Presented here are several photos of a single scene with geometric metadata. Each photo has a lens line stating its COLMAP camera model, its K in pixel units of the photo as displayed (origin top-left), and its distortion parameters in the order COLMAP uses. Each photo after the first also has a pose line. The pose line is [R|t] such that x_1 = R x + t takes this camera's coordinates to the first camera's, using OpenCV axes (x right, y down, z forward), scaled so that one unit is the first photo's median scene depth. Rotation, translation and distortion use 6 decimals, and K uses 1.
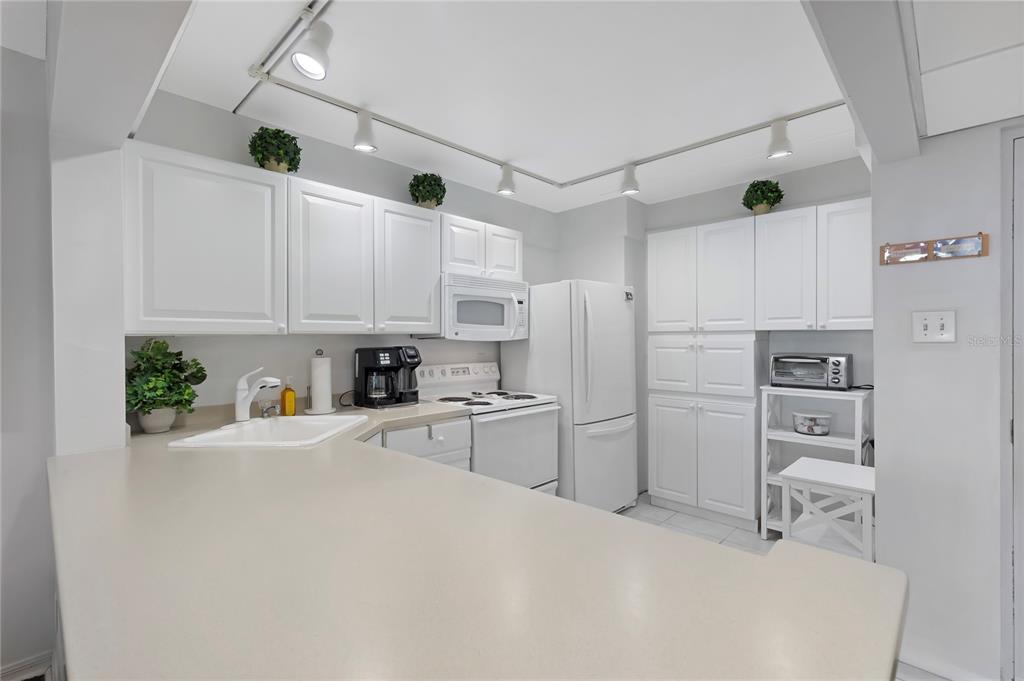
lens RADIAL K [[464.9, 0, 512.9], [0, 464.9, 339.6], [0, 0, 1]] dist [0.008056, -0.000286]
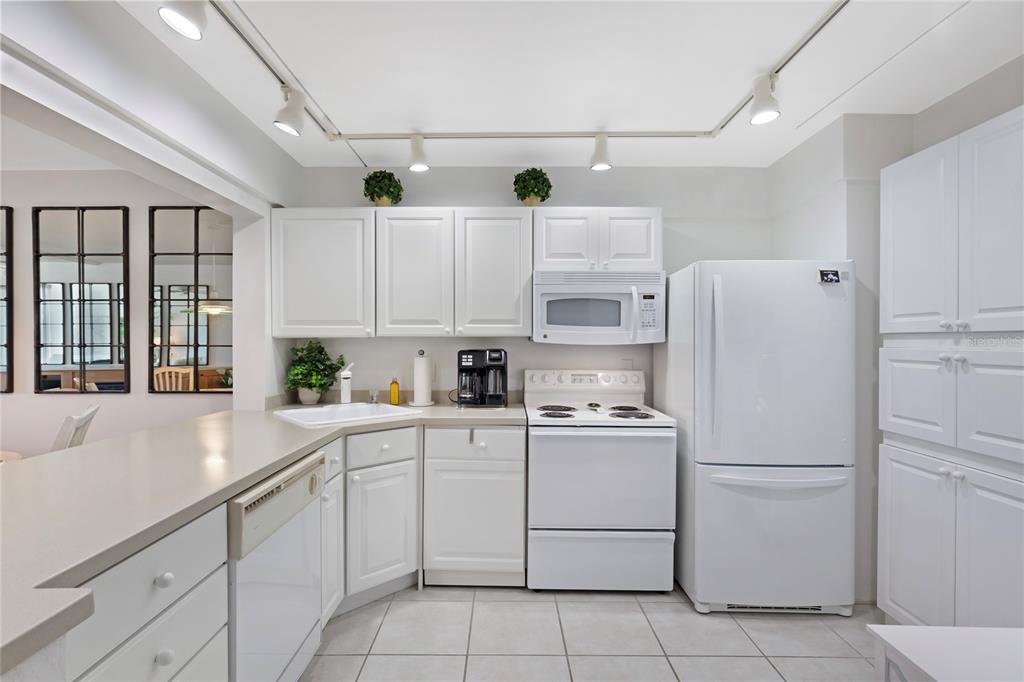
lens RADIAL K [[479.5, 0, 508.9], [0, 479.5, 343.0], [0, 0, 1]] dist [-0.011028, -0.000221]
pose [[0.681644, 0.010875, -0.731603, 0.503757], [-0.008513, 0.999940, 0.006932, -0.005374], [0.731635, 0.001503, 0.681695, 0.294363]]
